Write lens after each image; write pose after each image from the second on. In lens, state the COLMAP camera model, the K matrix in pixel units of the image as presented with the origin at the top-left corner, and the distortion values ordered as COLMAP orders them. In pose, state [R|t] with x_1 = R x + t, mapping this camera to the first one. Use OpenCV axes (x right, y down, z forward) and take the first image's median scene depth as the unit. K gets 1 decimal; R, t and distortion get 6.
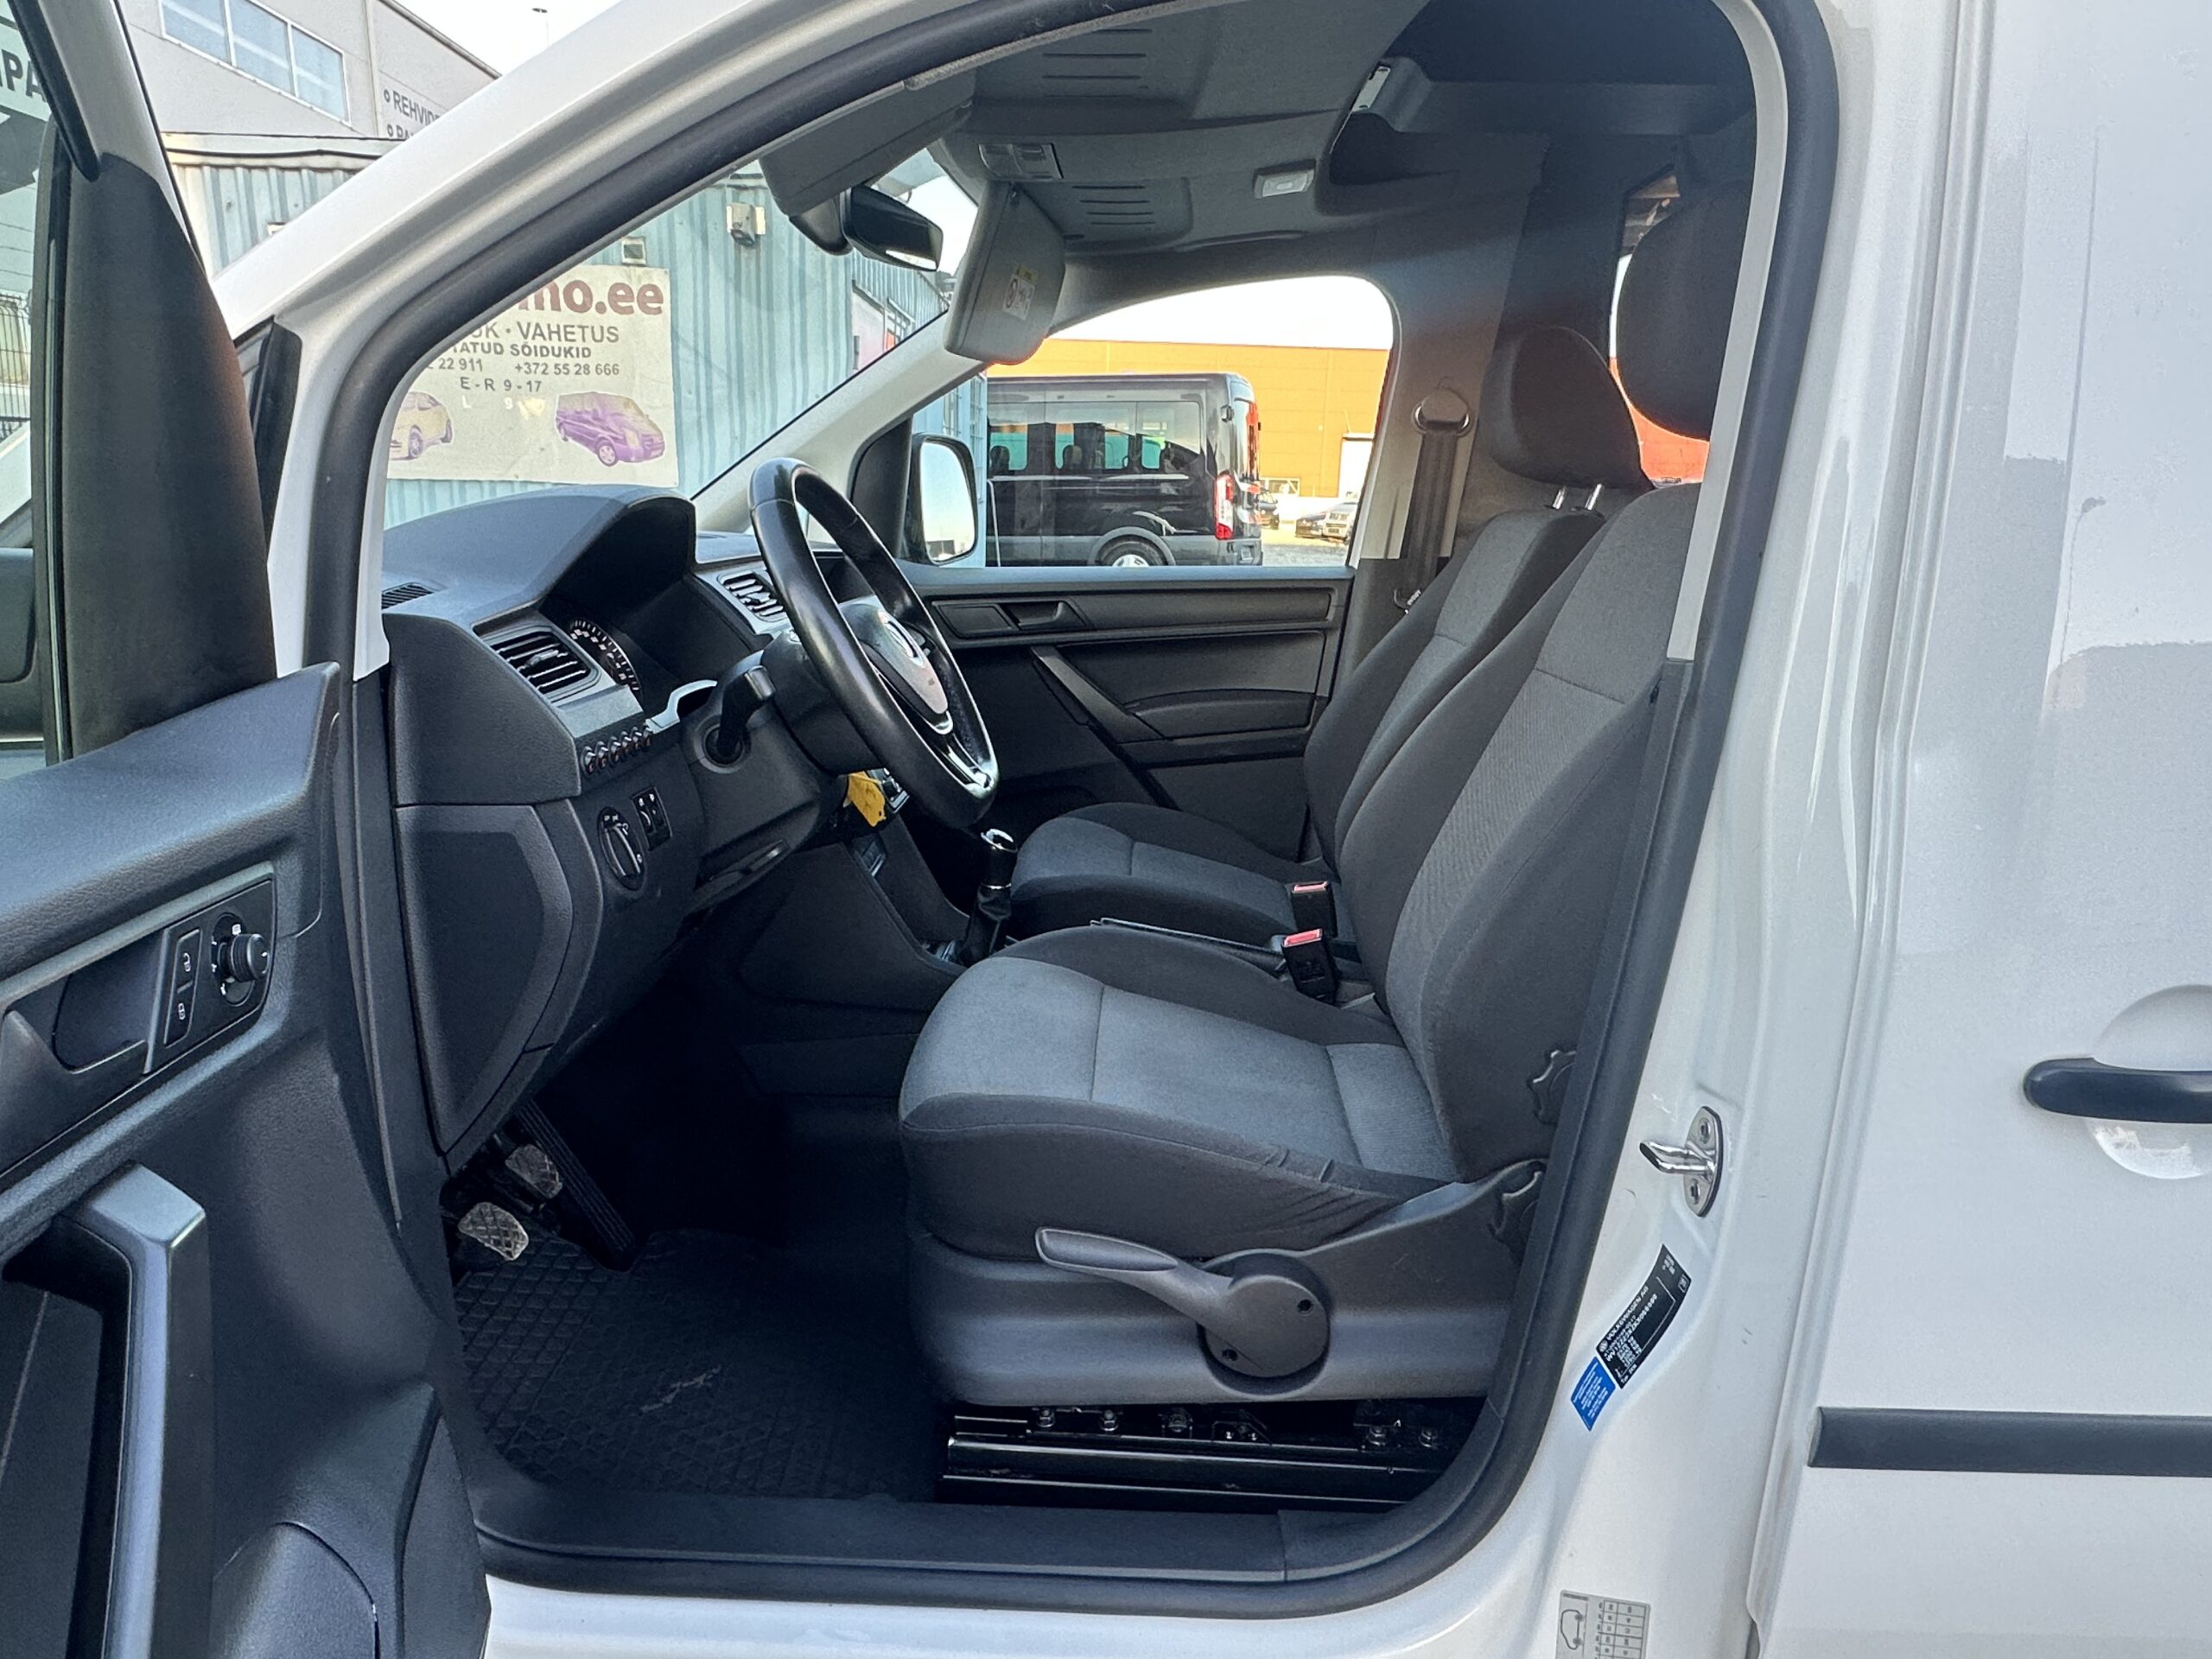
lens RADIAL K [[1381.9, 0, 1106.0], [0, 1381.9, 829.5], [0, 0, 1]] dist [0.003921, -0.000852]
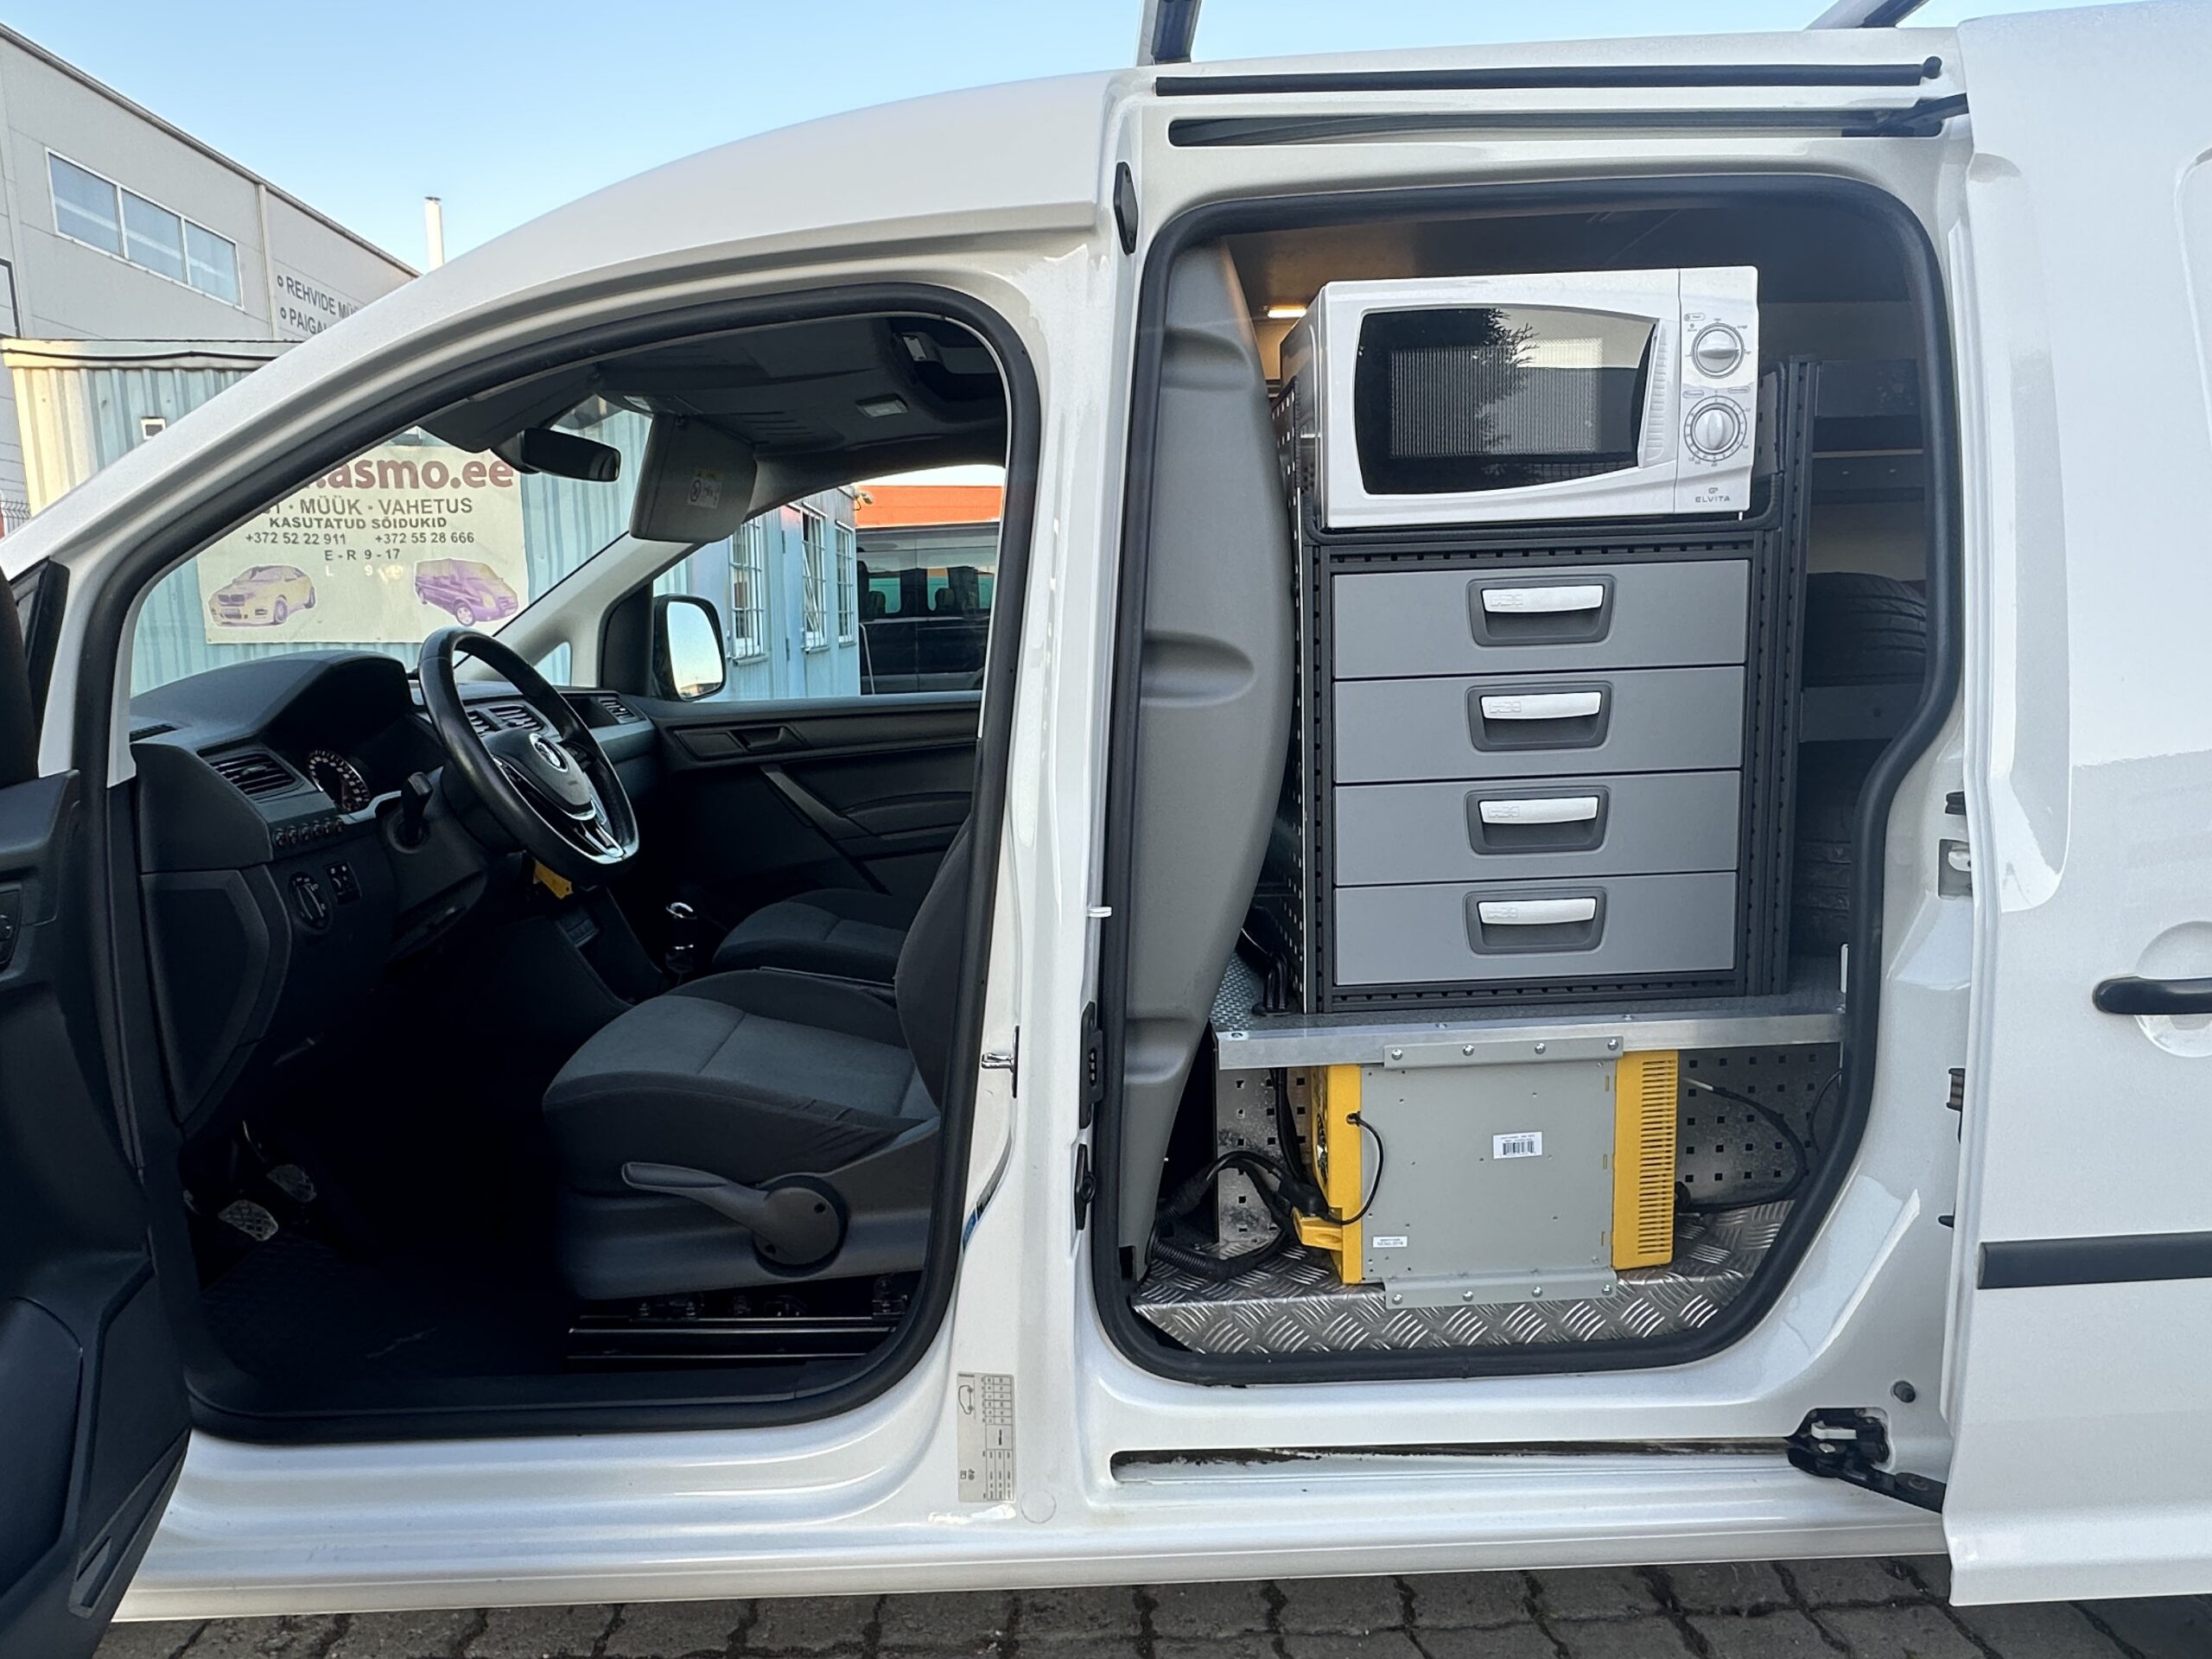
lens RADIAL K [[1381.9, 0, 1106.0], [0, 1381.9, 829.5], [0, 0, 1]] dist [0.003921, -0.000852]
pose [[0.997527, -0.042293, 0.056132, 0.303275], [0.047343, 0.994640, -0.091927, 0.085468], [-0.051944, 0.094357, 0.994182, -0.365969]]
